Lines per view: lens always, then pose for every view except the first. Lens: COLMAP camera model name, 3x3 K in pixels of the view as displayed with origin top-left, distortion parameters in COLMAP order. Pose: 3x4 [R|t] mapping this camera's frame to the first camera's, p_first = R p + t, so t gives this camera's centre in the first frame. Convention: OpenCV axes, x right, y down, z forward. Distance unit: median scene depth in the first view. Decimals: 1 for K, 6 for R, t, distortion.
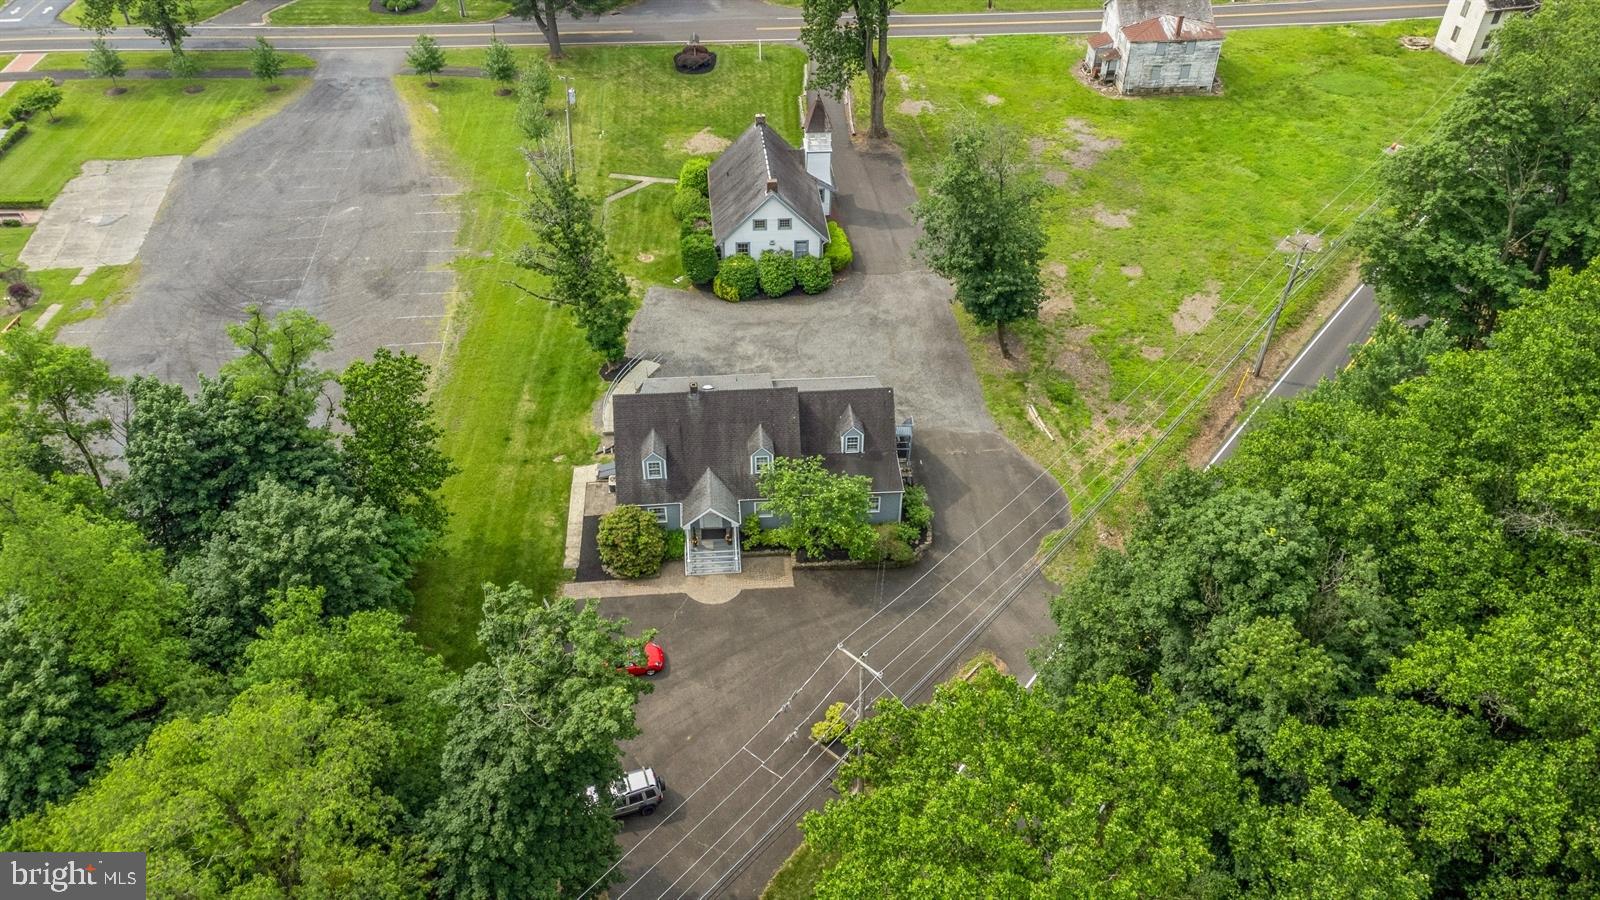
lens RADIAL K [[1181.4, 0, 798.8], [0, 1181.4, 442.5], [0, 0, 1]] dist [0.025477, 0.059045]
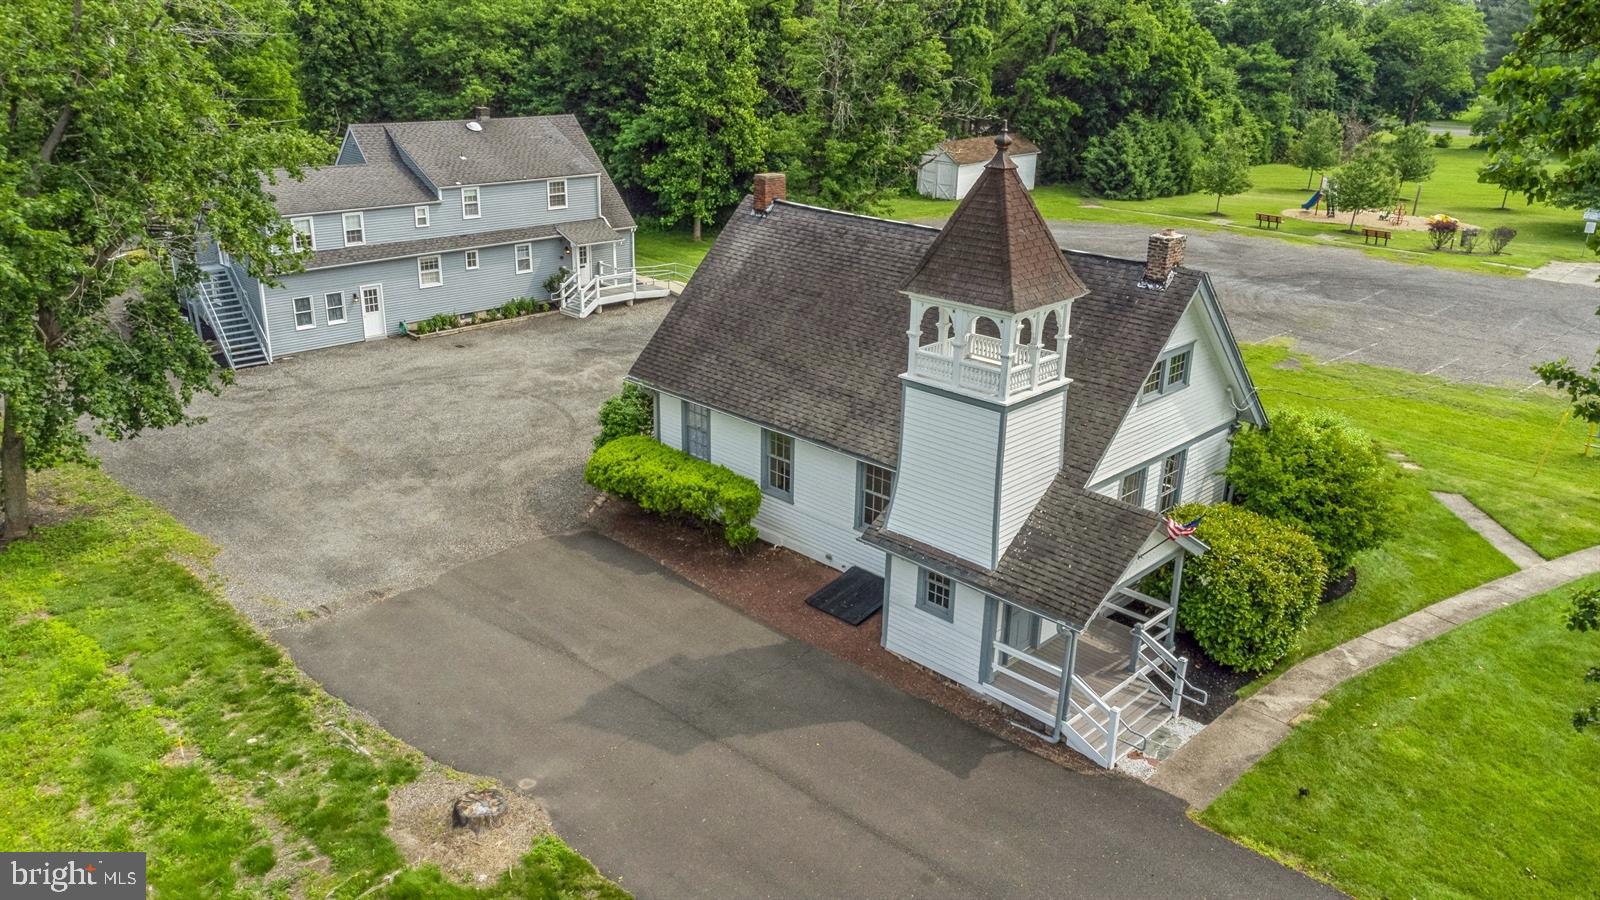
lens RADIAL K [[1181.4, 0, 798.8], [0, 1181.4, 442.5], [0, 0, 1]] dist [0.025477, 0.059045]
pose [[-0.761196, 0.200261, -0.616828, 0.199642], [-0.432394, 0.552151, 0.712857, -0.420338], [0.483339, 0.809336, -0.333703, 1.150822]]
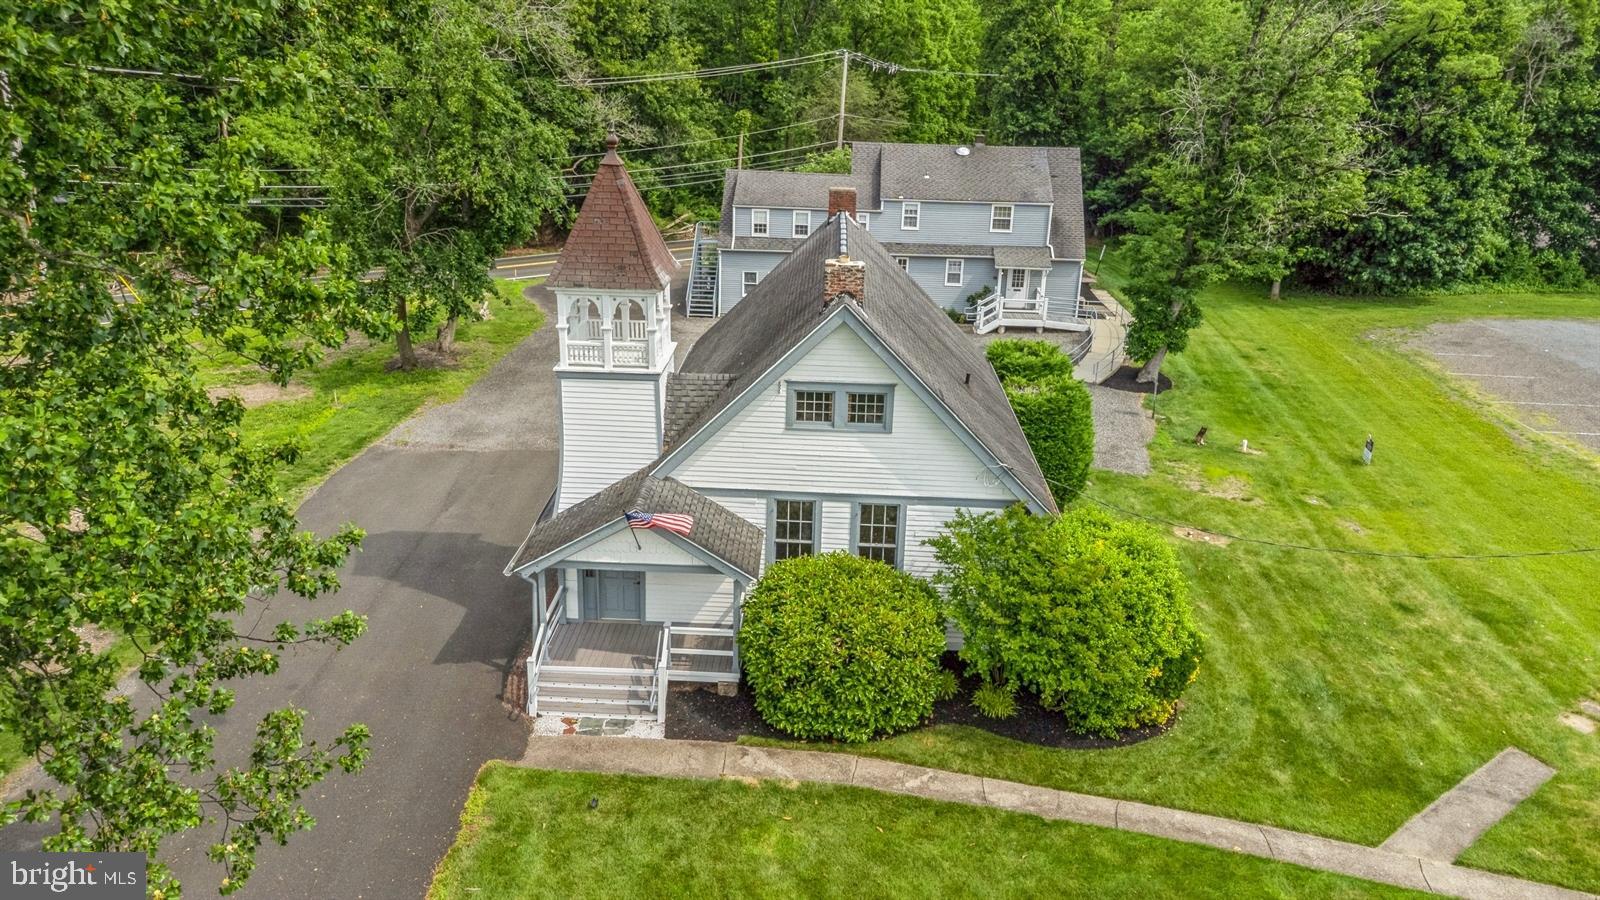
lens RADIAL K [[1181.4, 0, 798.8], [0, 1181.4, 442.5], [0, 0, 1]] dist [0.025477, 0.059045]
pose [[-0.990704, -0.073240, 0.114639, -0.056637], [0.059145, 0.526995, 0.847808, -0.486255], [-0.122508, 0.846707, -0.517764, 1.228408]]
